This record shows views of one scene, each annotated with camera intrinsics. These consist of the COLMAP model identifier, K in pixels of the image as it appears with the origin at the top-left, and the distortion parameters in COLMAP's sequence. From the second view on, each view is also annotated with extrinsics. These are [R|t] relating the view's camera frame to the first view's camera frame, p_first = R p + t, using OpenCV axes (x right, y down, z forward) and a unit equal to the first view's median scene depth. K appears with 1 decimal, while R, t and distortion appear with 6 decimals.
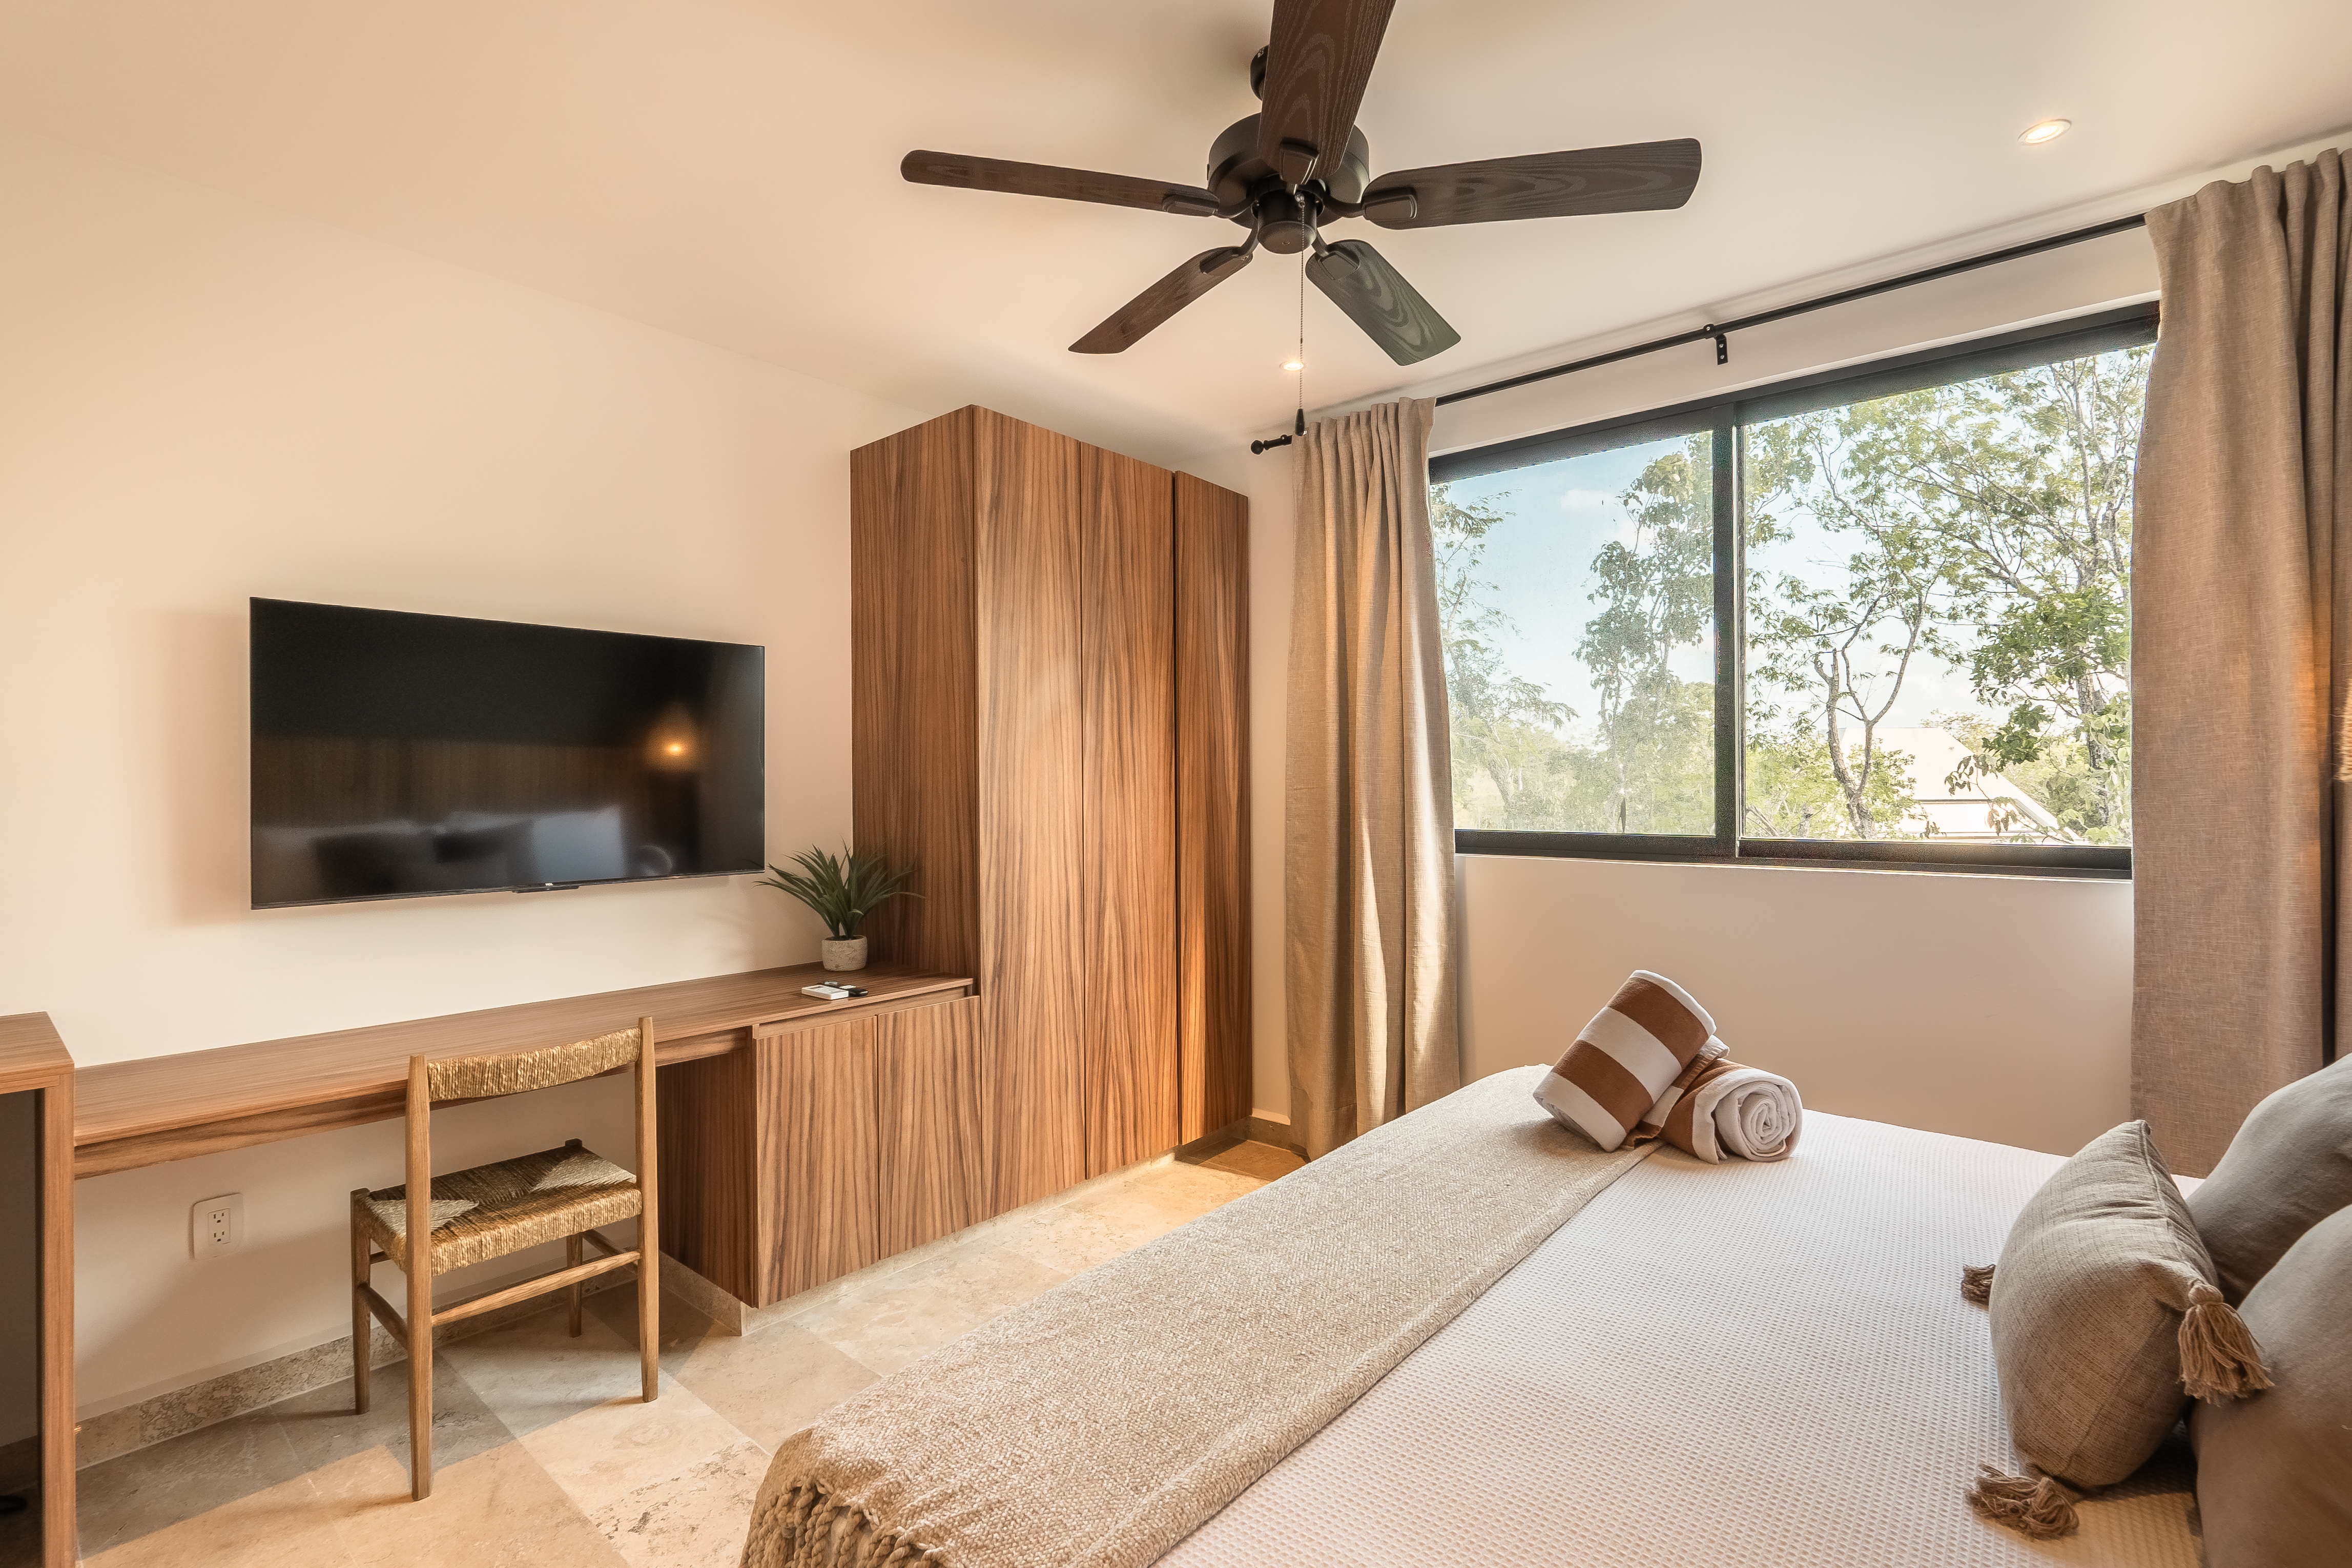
lens RADIAL K [[1082.4, 0, 1182.3], [0, 1082.4, 783.7], [0, 0, 1]] dist [-0.009512, 0.001182]
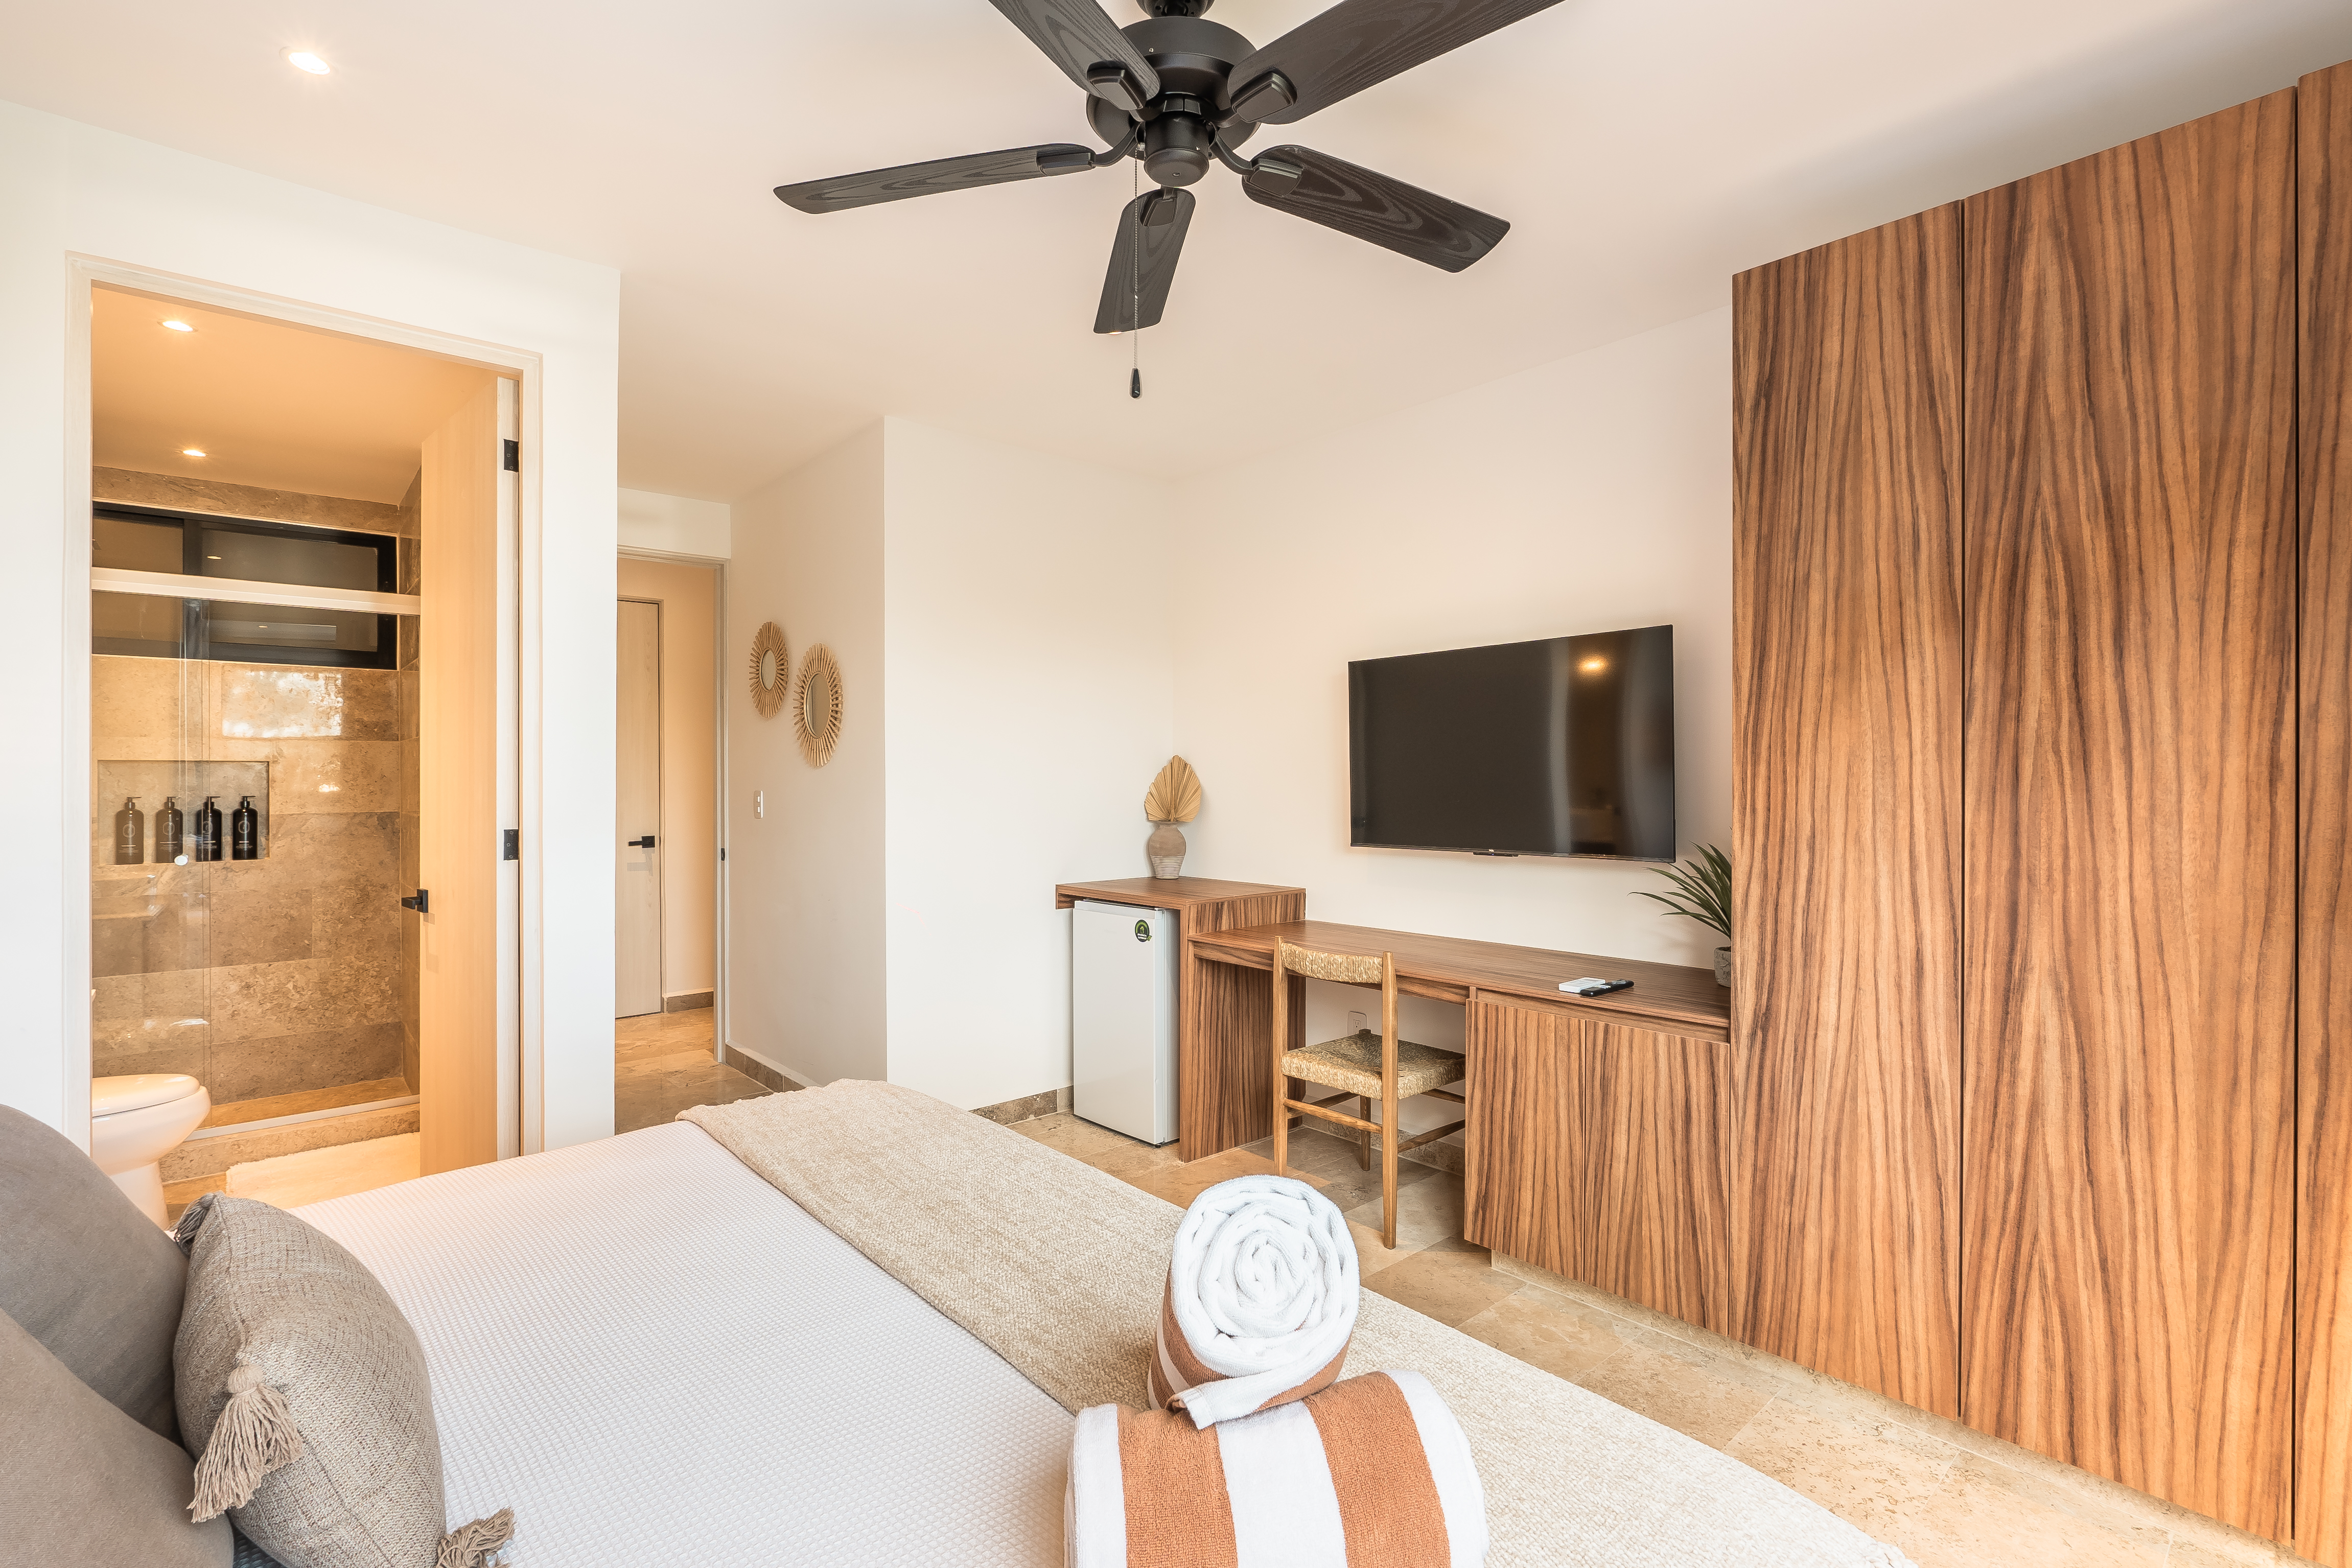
lens RADIAL K [[1082.3, 0, 1159.9], [0, 1082.3, 786.0], [0, 0, 1]] dist [-0.009512, 0.001182]
pose [[-0.177678, 0.006474, -0.984067, 0.616429], [0.005211, 0.999971, 0.005638, 0.004965], [0.984075, -0.004126, -0.177706, 0.710219]]
